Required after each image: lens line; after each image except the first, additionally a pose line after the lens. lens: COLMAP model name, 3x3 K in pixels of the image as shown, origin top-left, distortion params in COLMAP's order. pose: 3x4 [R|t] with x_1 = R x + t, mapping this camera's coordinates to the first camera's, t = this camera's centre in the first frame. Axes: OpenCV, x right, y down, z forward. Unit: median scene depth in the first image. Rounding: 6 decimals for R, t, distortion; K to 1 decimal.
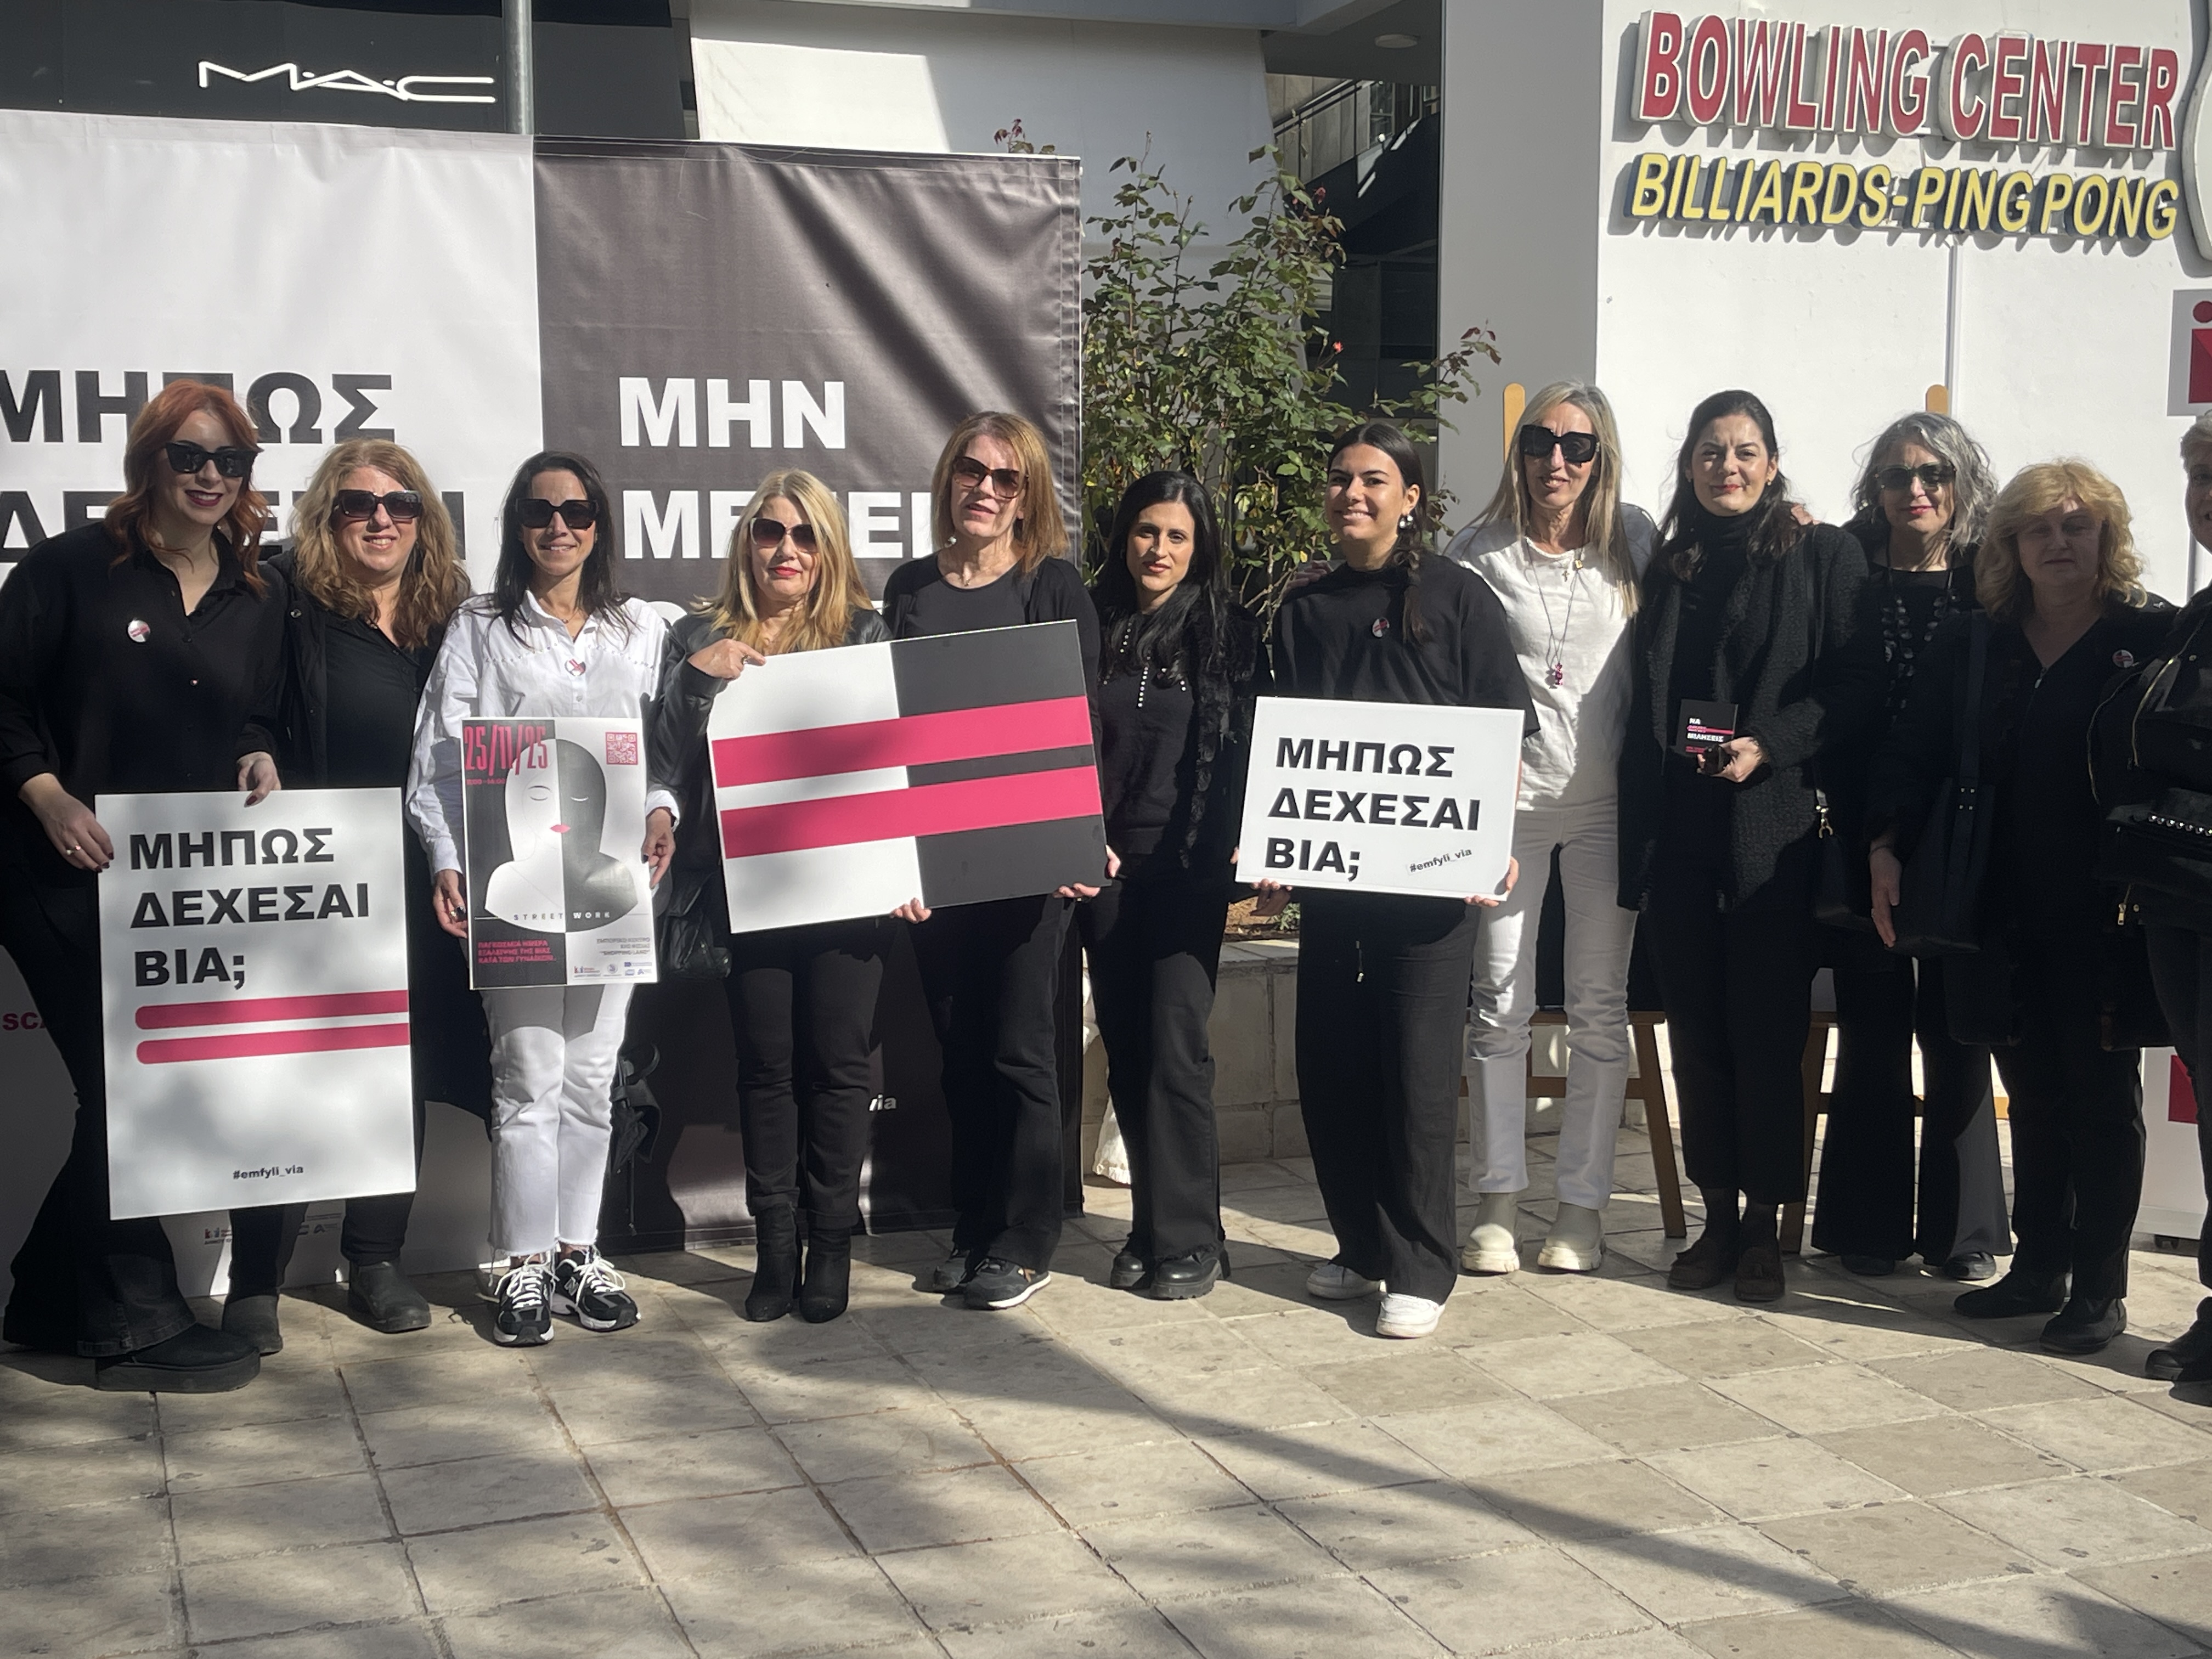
lens RADIAL K [[2713.9, 0, 1068.3], [0, 2713.9, 816.4], [0, 0, 1]] dist [0.193497, -0.535671]
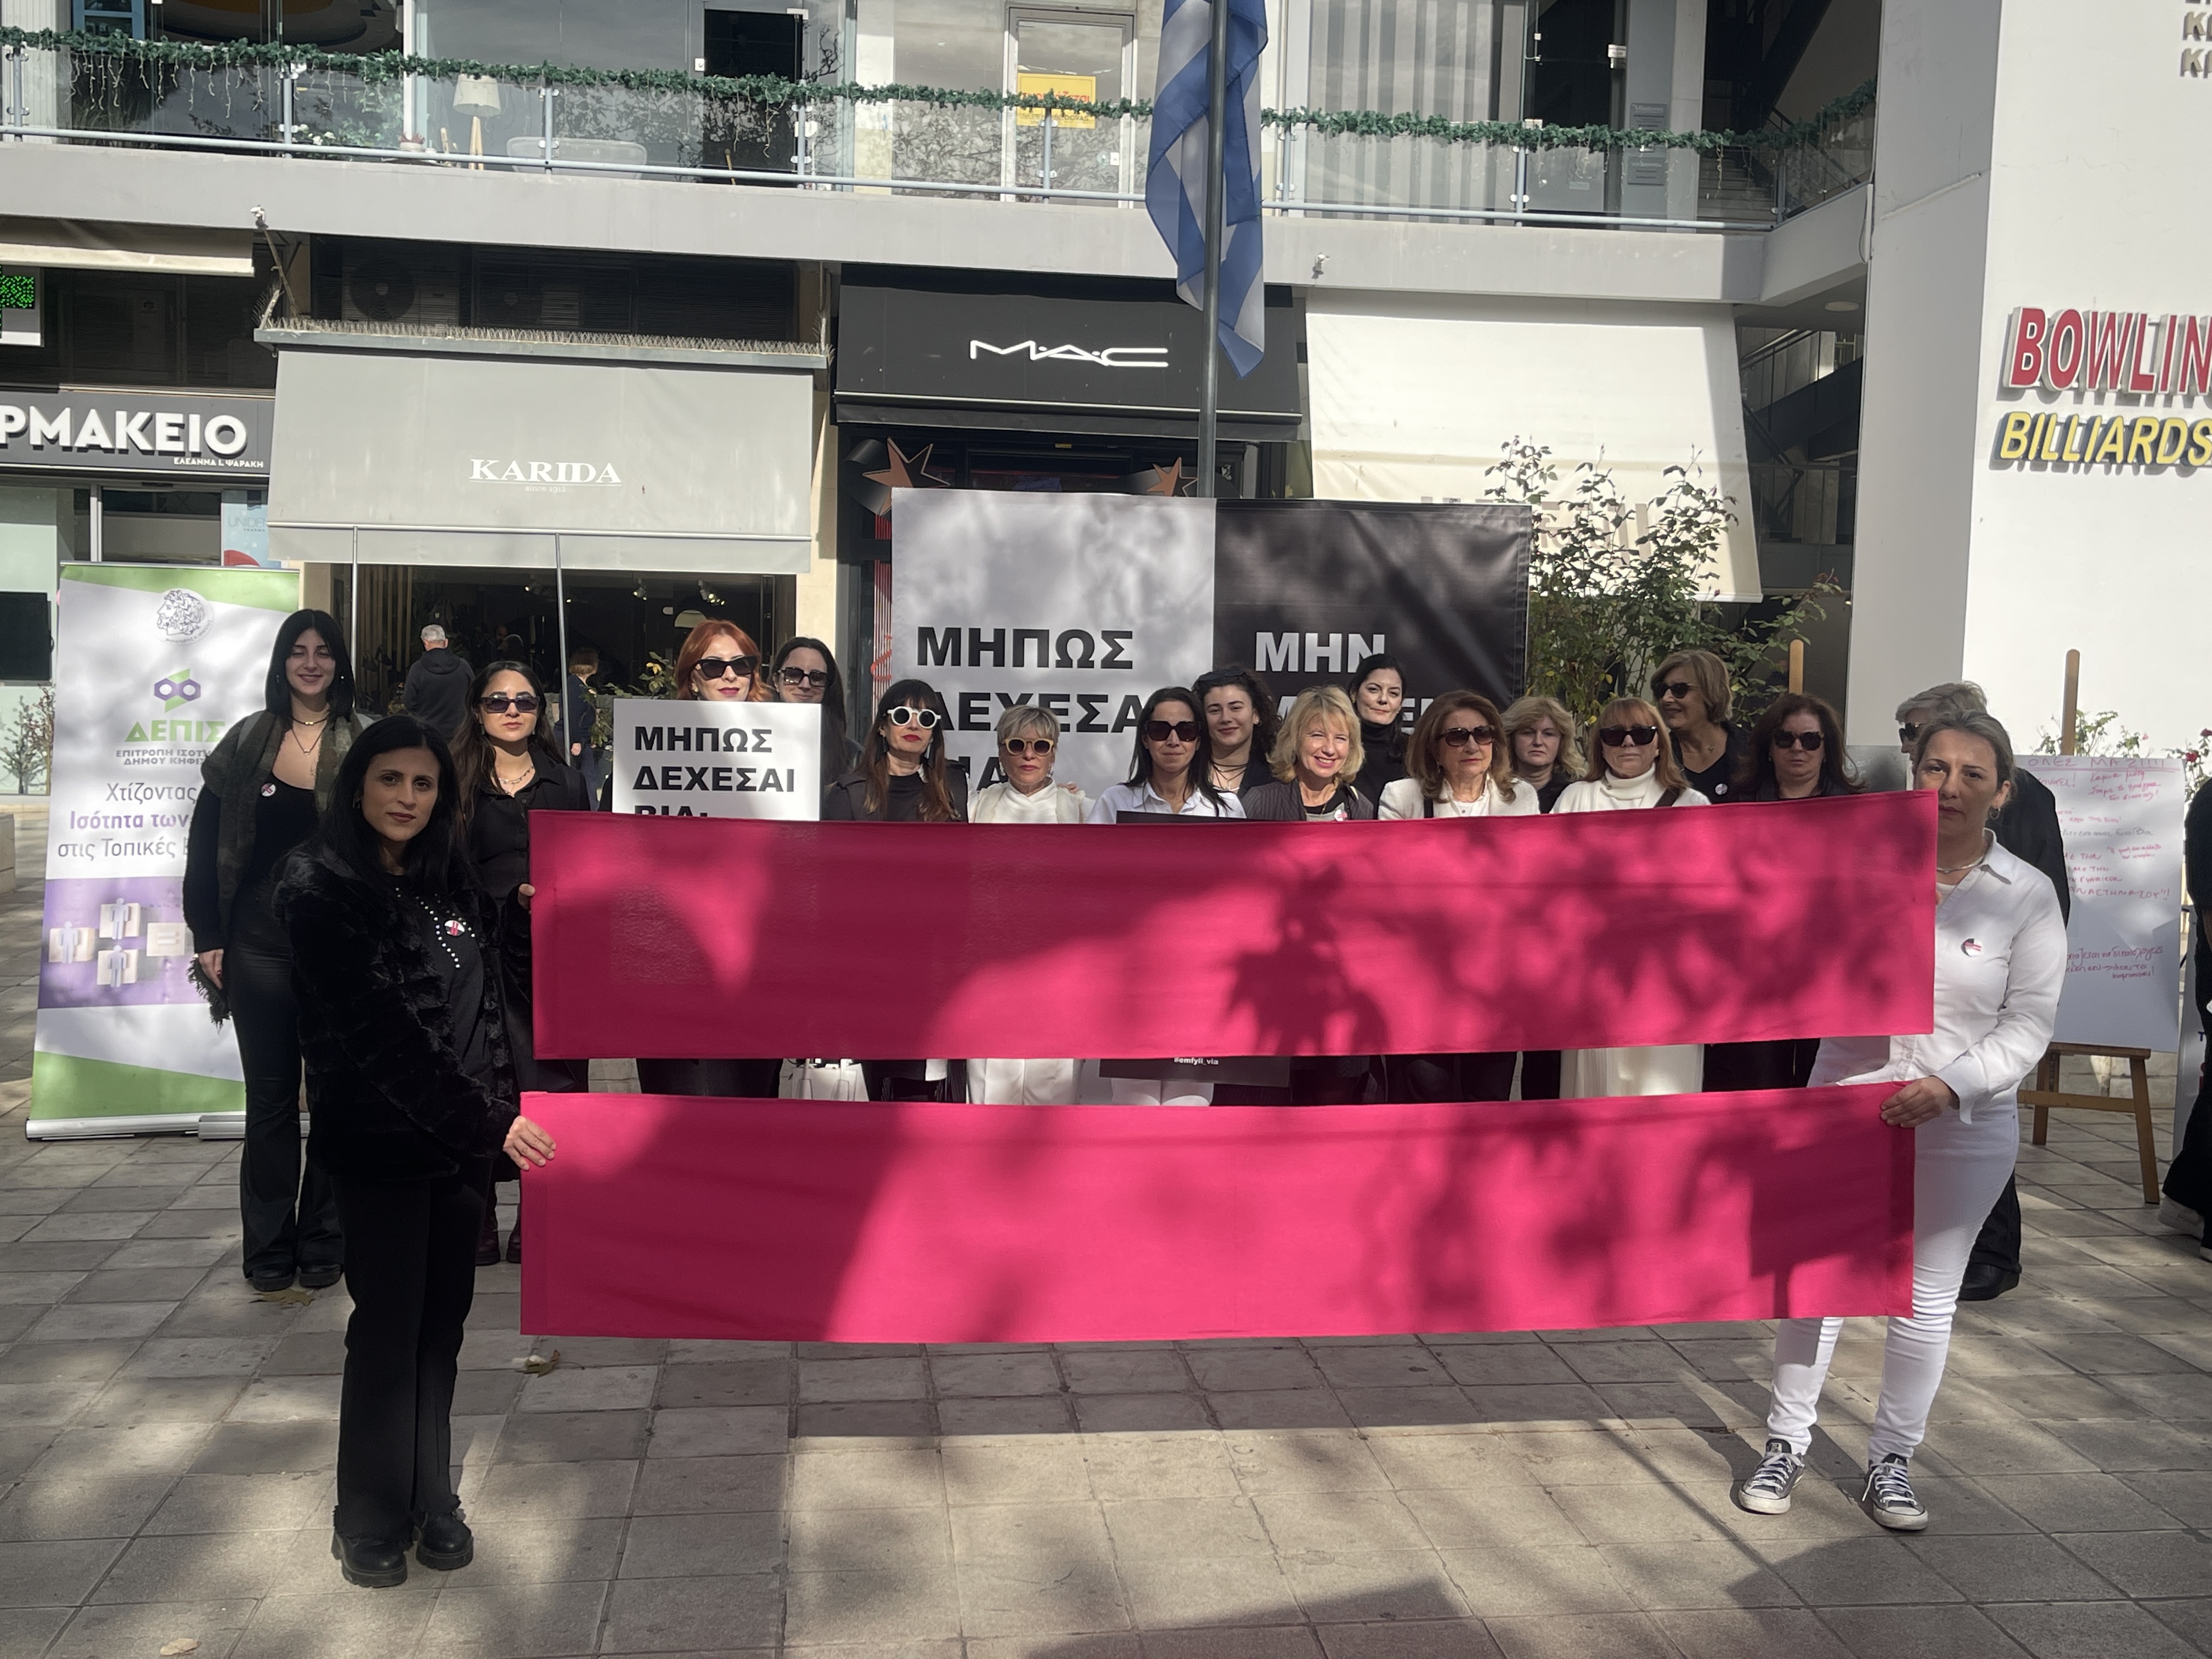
lens RADIAL K [[2193.6, 0, 1157.6], [0, 2193.6, 819.5], [0, 0, 1]] dist [0.101420, -0.023372]
pose [[0.980773, 0.039424, -0.191127, 0.046920], [-0.043939, 0.998845, -0.019445, -0.009318], [0.190140, 0.027469, 0.981373, -0.384515]]
